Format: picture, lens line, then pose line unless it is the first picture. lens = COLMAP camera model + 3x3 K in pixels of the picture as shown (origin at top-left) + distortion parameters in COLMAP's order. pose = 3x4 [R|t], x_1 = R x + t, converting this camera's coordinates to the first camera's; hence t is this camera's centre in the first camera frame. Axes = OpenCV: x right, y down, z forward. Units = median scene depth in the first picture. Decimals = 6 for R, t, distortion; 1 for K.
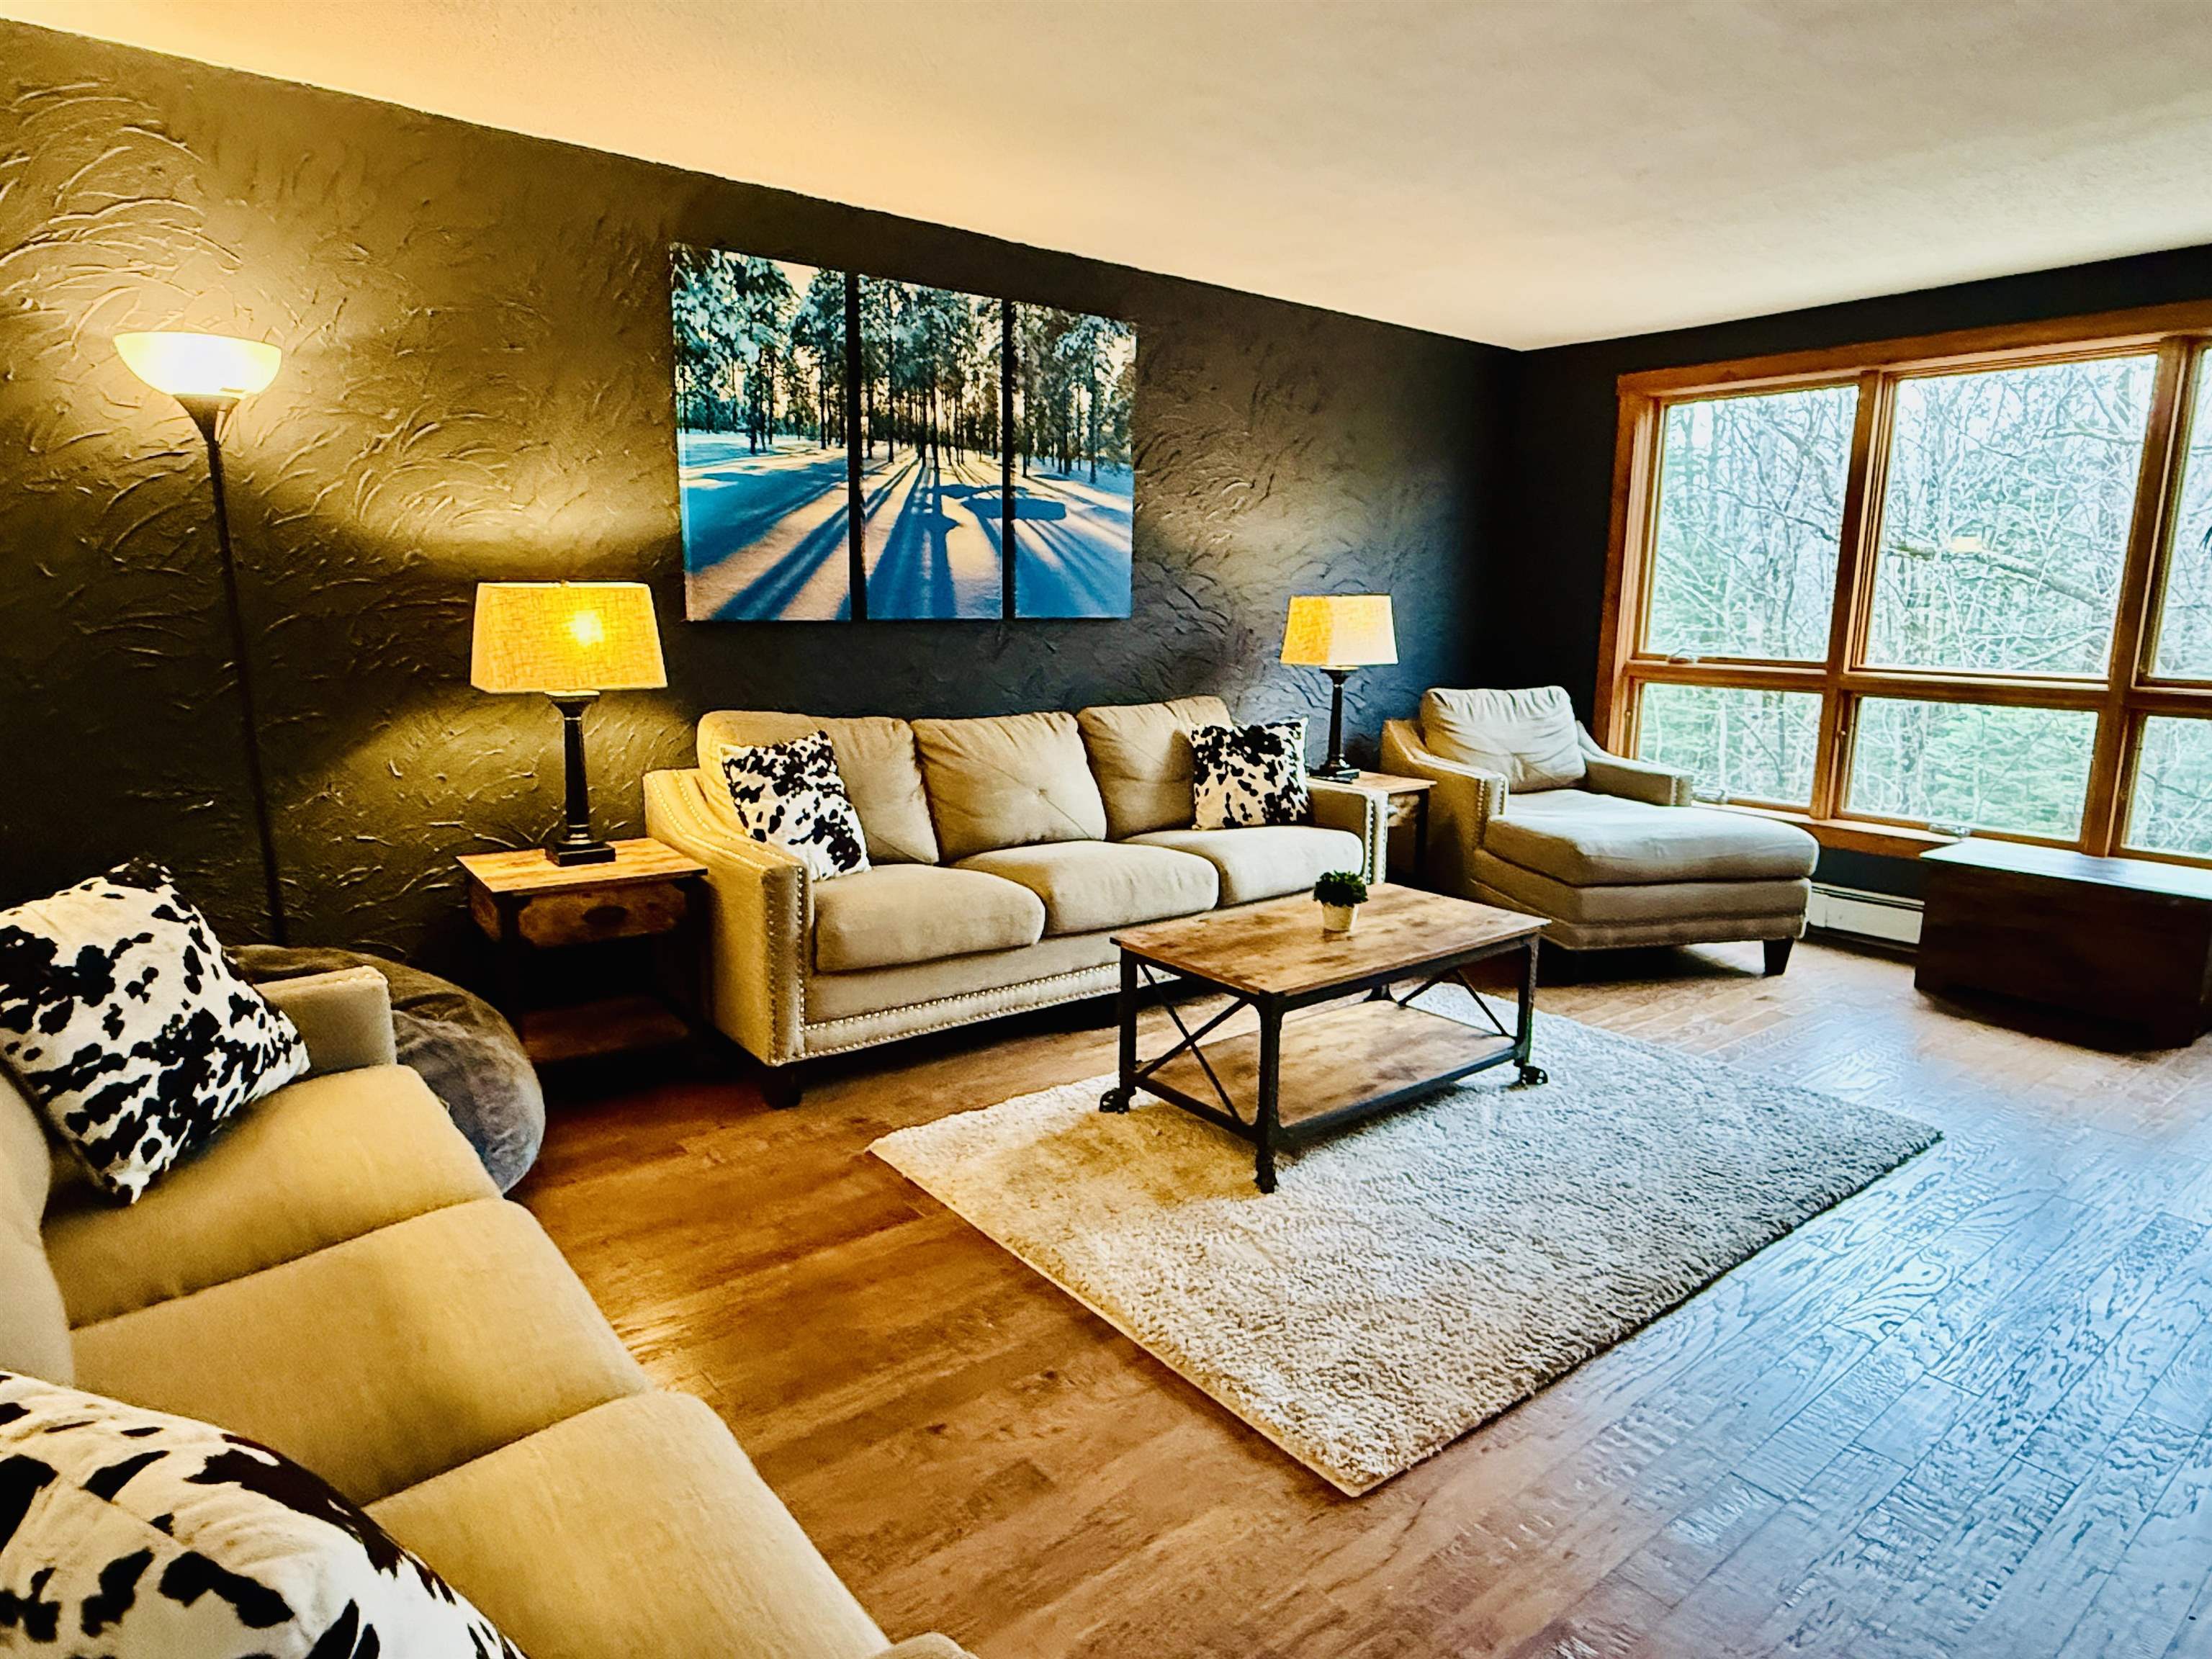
lens RADIAL K [[1303.1, 0, 1107.0], [0, 1303.1, 831.8], [0, 0, 1]] dist [0.005129, -0.001069]
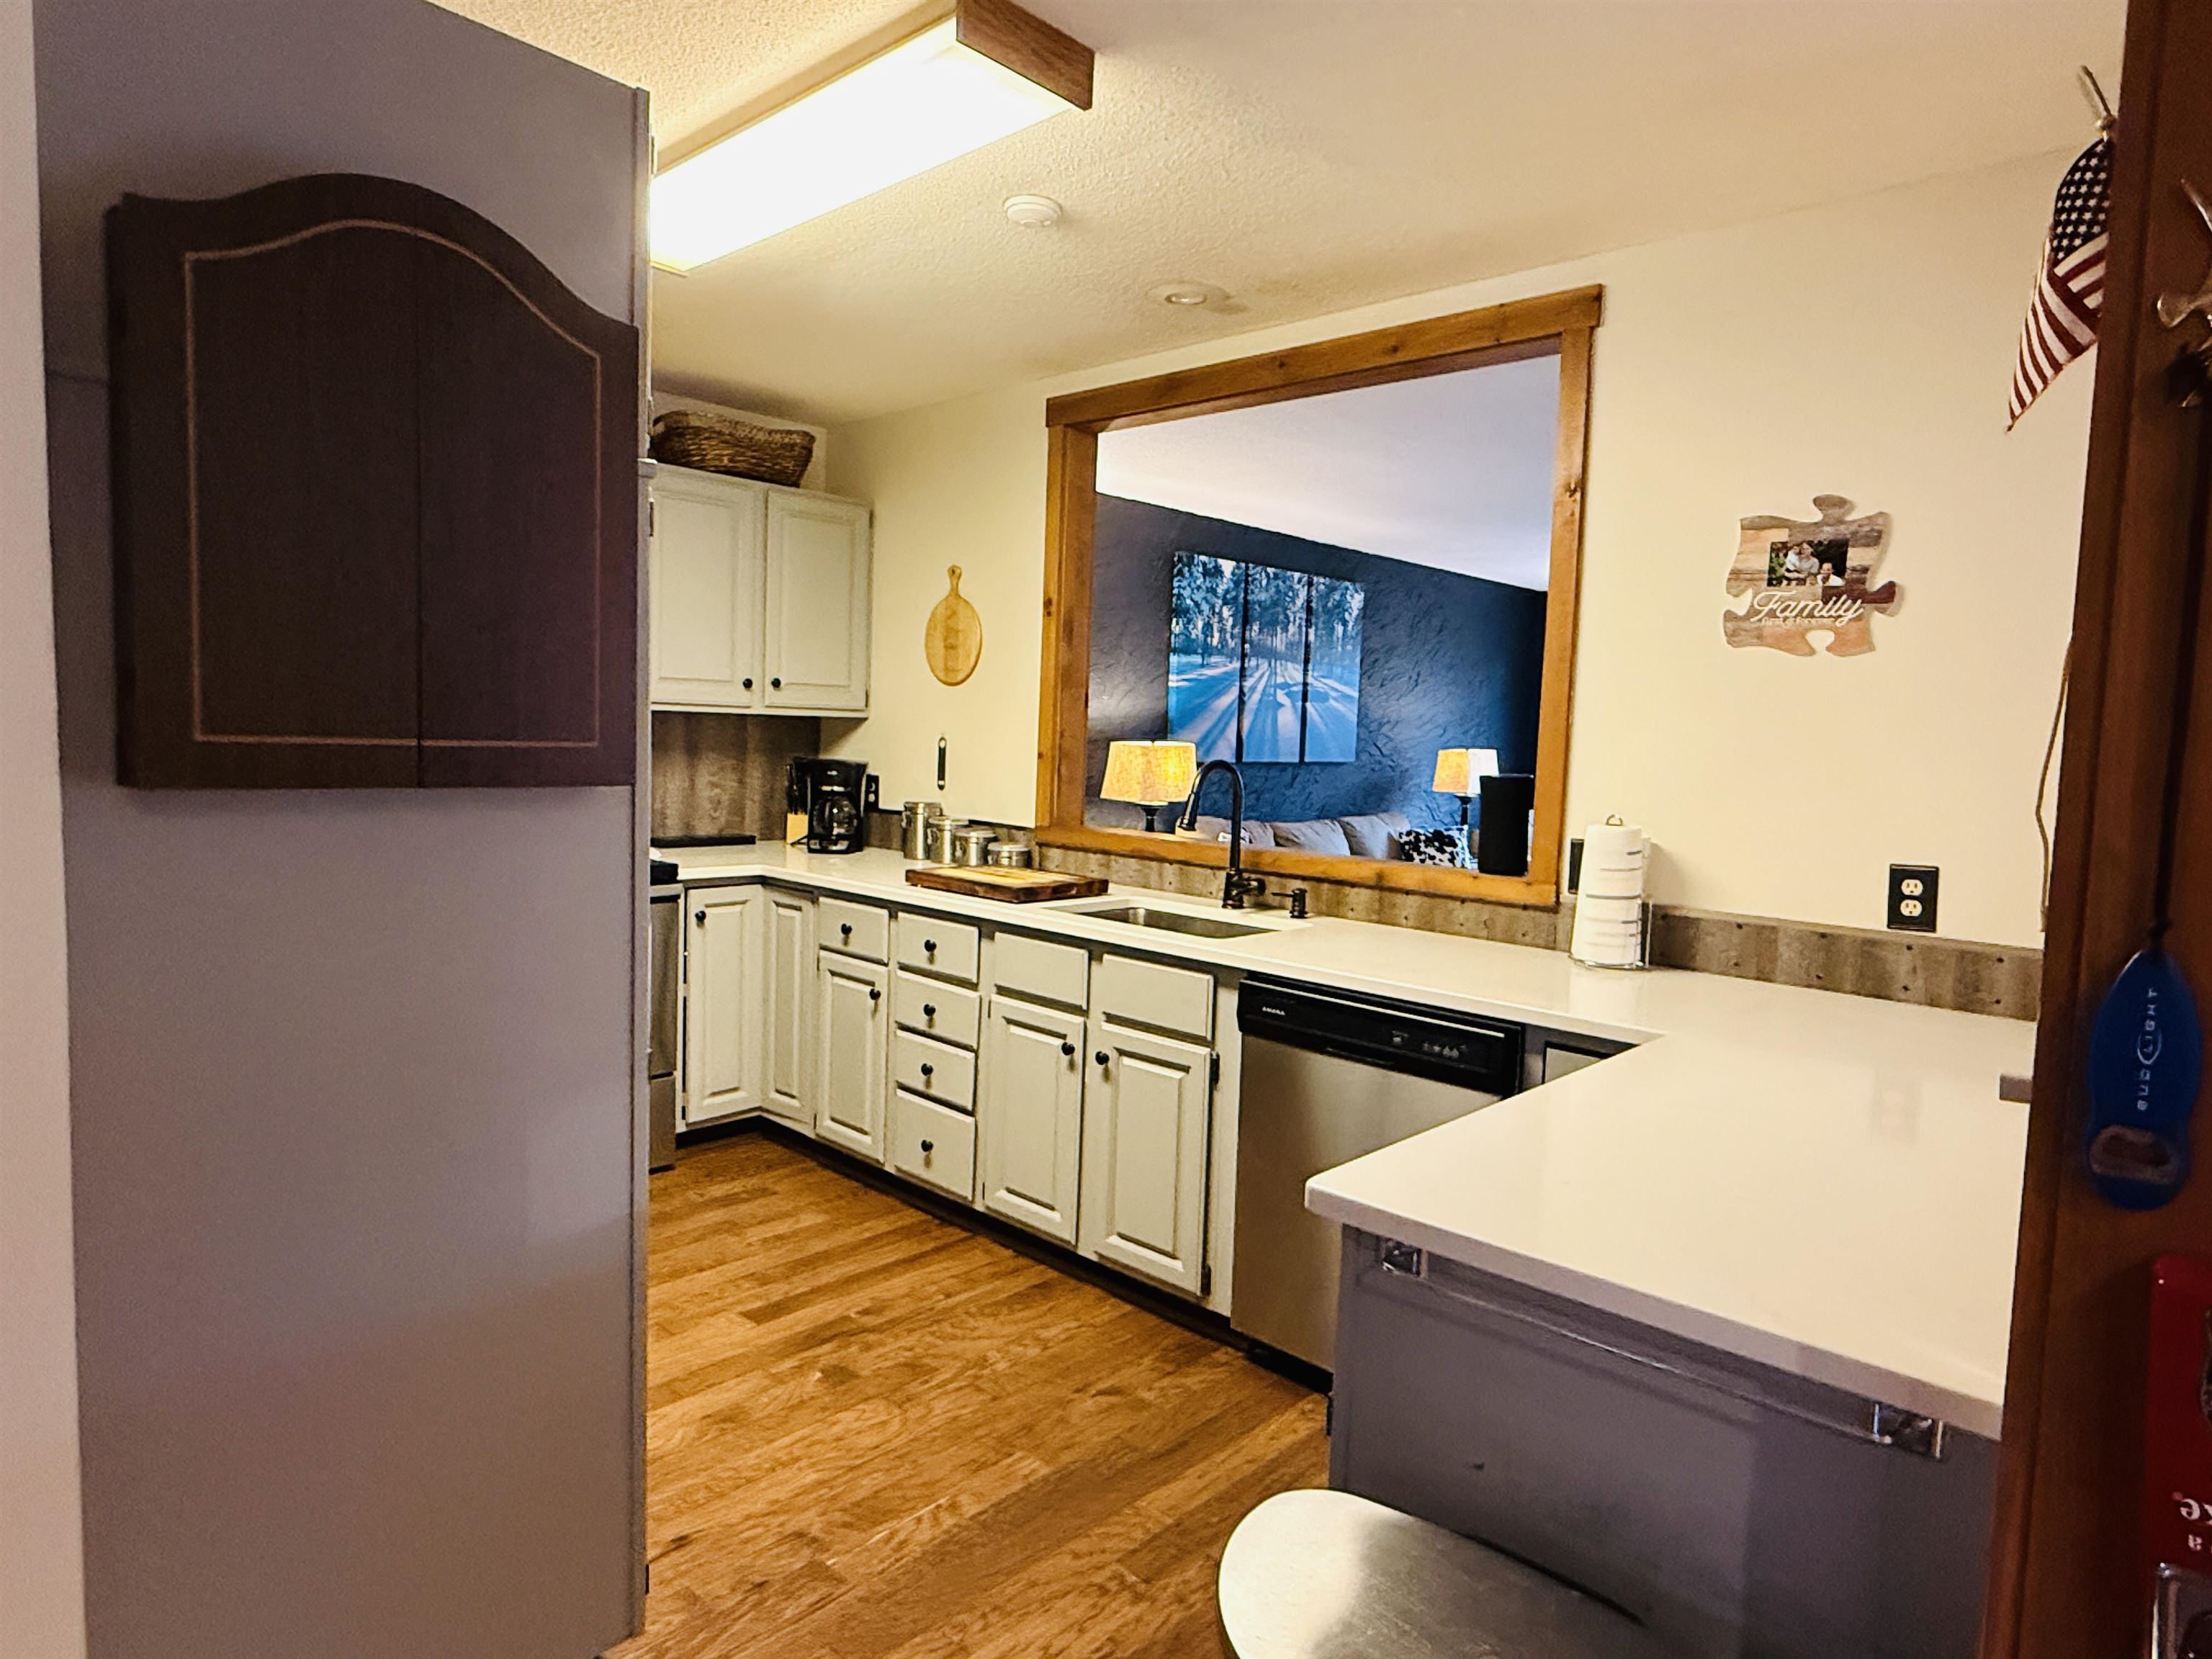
lens RADIAL K [[1303.1, 0, 1111.8], [0, 1303.1, 827.0], [0, 0, 1]] dist [0.005129, -0.001069]
pose [[0.989186, 0.007942, 0.146449, -0.544001], [0.006528, 0.995159, -0.098059, 0.074099], [-0.146519, 0.097954, 0.984346, -0.552171]]
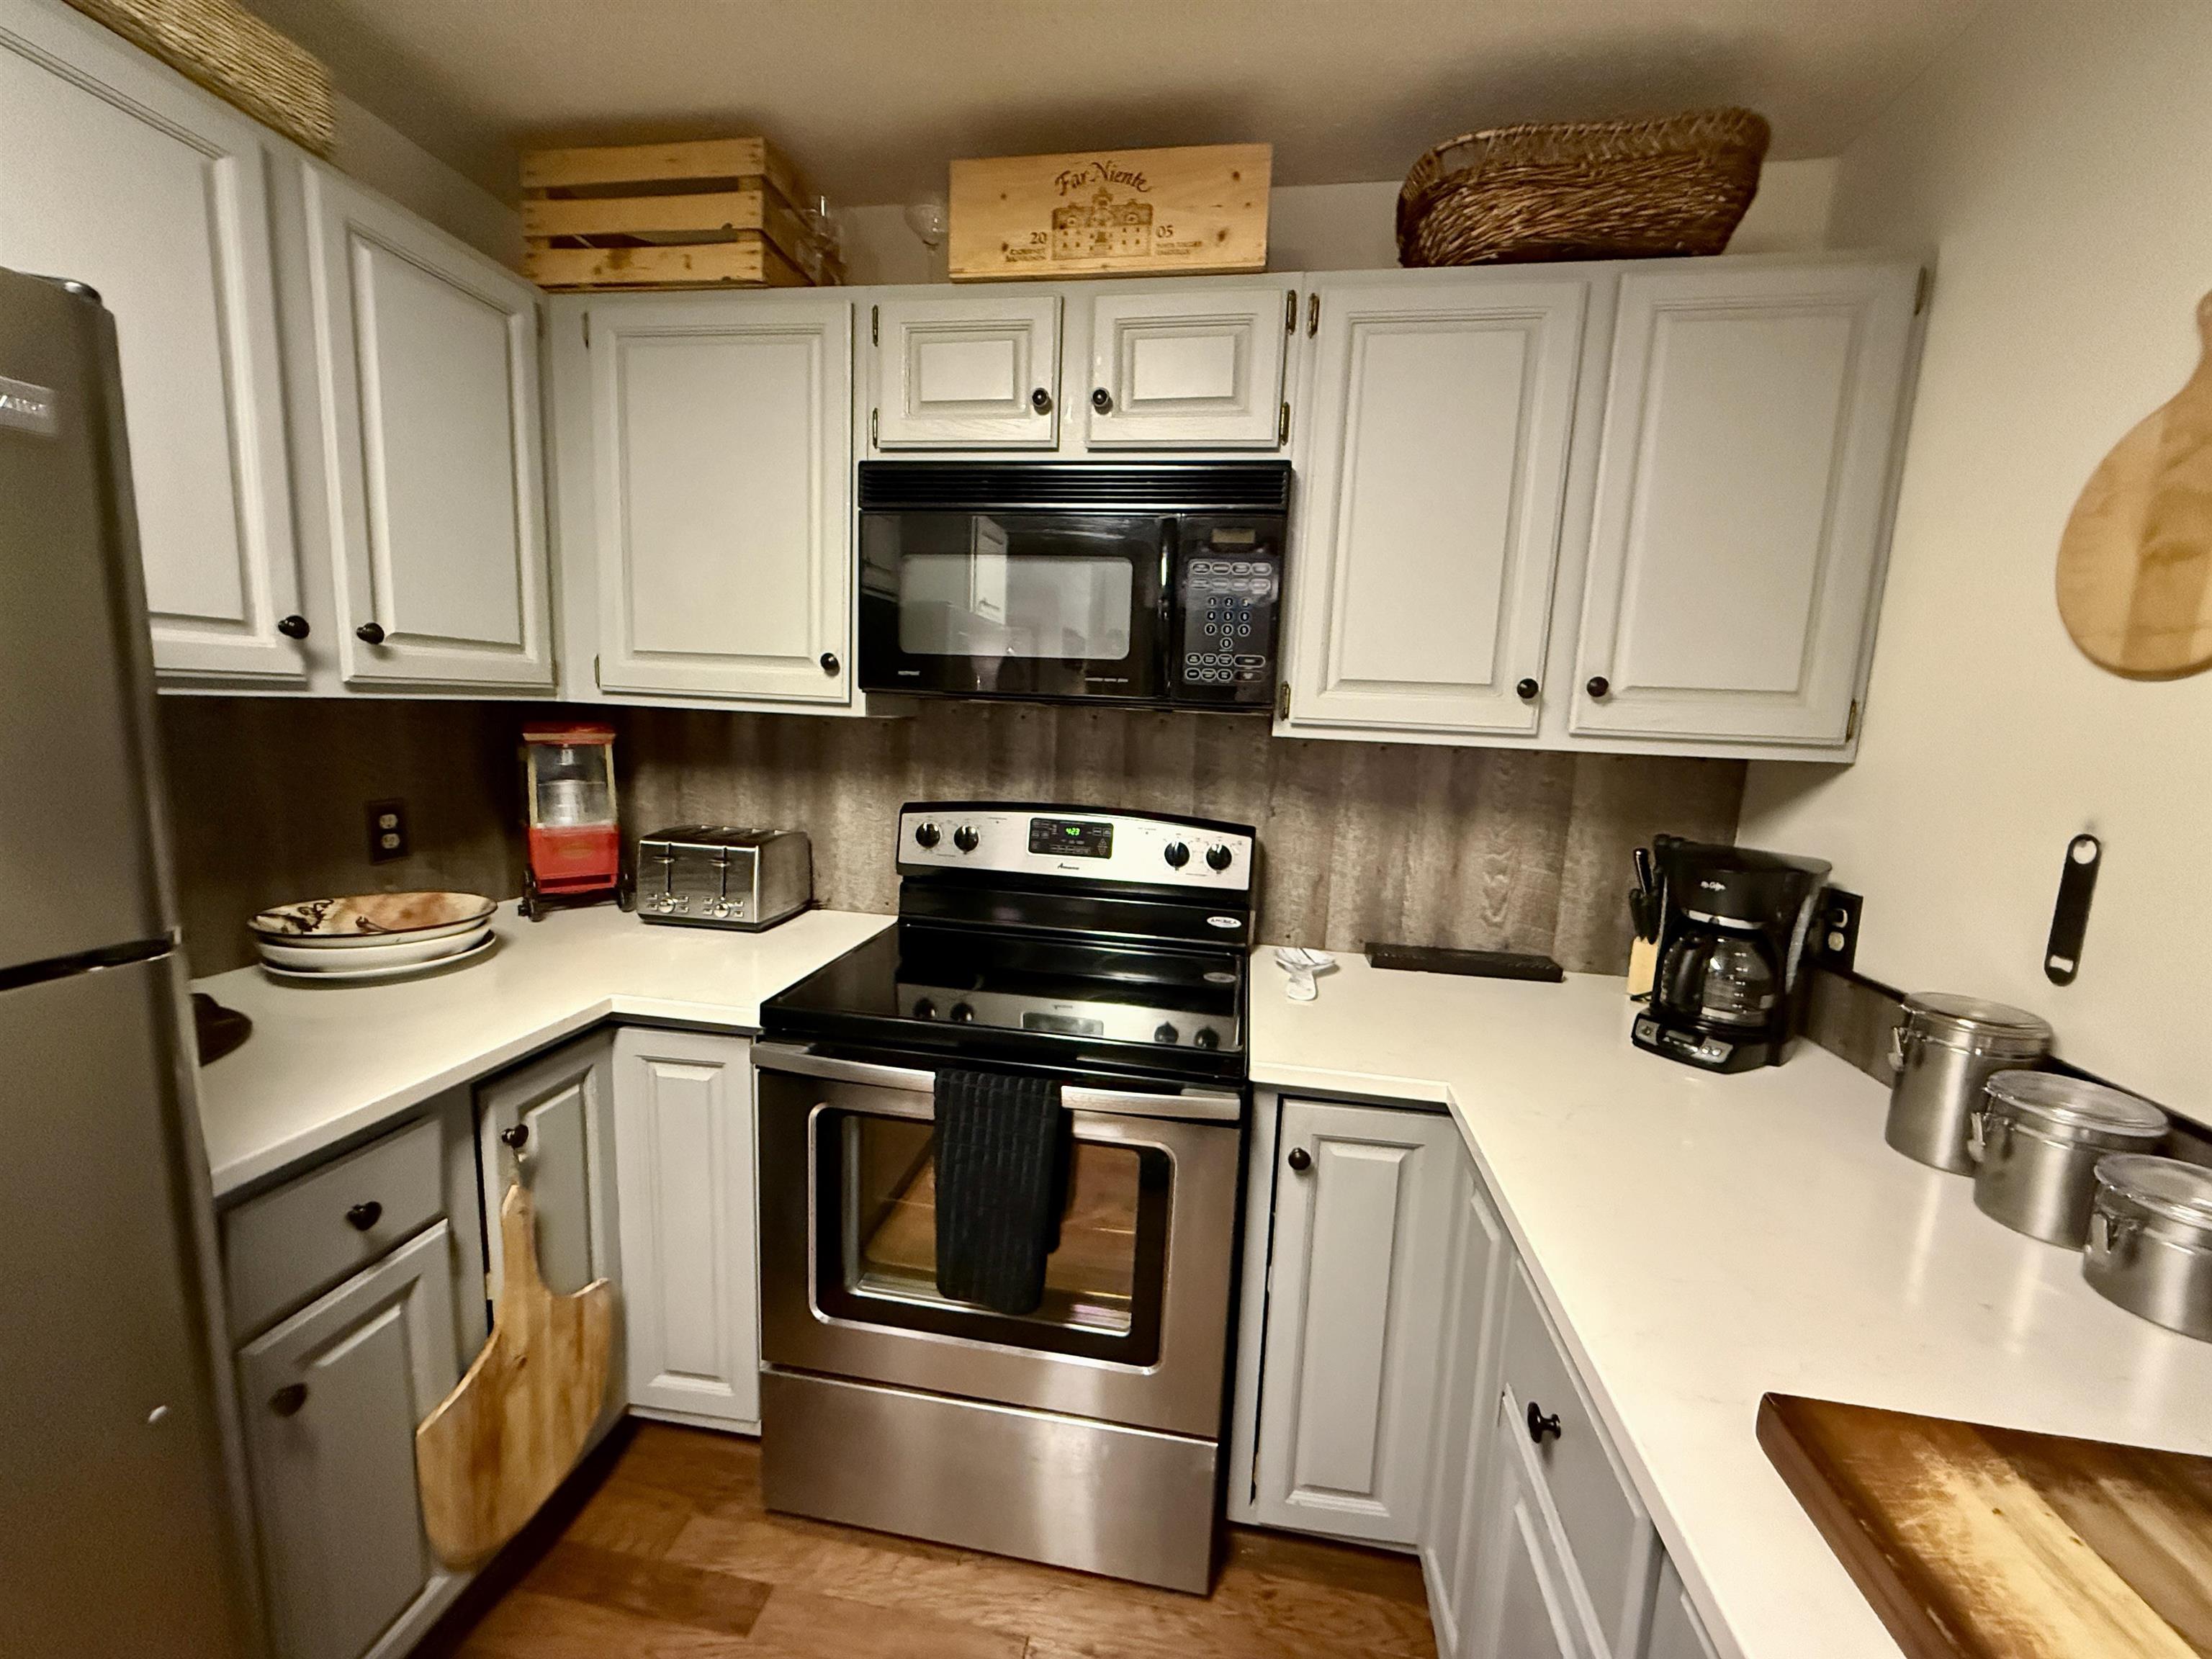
lens RADIAL K [[878.3, 0, 1108.5], [0, 878.3, 828.6], [0, 0, 1]] dist [0.002831, -0.000110]
pose [[0.672422, 0.114141, -0.731314, -0.530608], [-0.163053, 0.986609, 0.004064, -0.053061], [0.721985, 0.116510, 0.682029, 0.098951]]
